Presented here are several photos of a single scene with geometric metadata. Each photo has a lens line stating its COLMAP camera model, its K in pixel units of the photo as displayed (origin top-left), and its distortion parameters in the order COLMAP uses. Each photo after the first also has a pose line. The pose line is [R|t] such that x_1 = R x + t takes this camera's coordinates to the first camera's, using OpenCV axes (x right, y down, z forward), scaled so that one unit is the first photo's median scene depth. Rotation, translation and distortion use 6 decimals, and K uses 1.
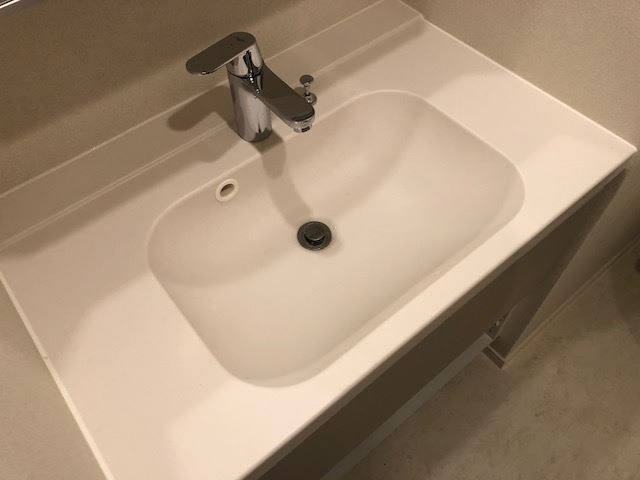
lens RADIAL K [[530.5, 0, 319.4], [0, 530.5, 223.5], [0, 0, 1]] dist [0.000044, -0.000710]
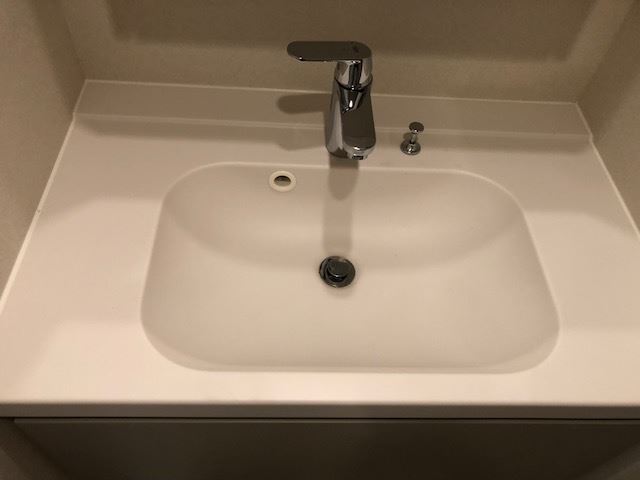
lens RADIAL K [[531.0, 0, 320.0], [0, 531.0, 240.0], [0, 0, 1]] dist [0.000205, 0.001428]
pose [[0.788571, 0.530681, -0.310697, 0.244990], [-0.548786, 0.835278, 0.033825, -0.042081], [0.277469, 0.143833, 0.949907, 0.087350]]
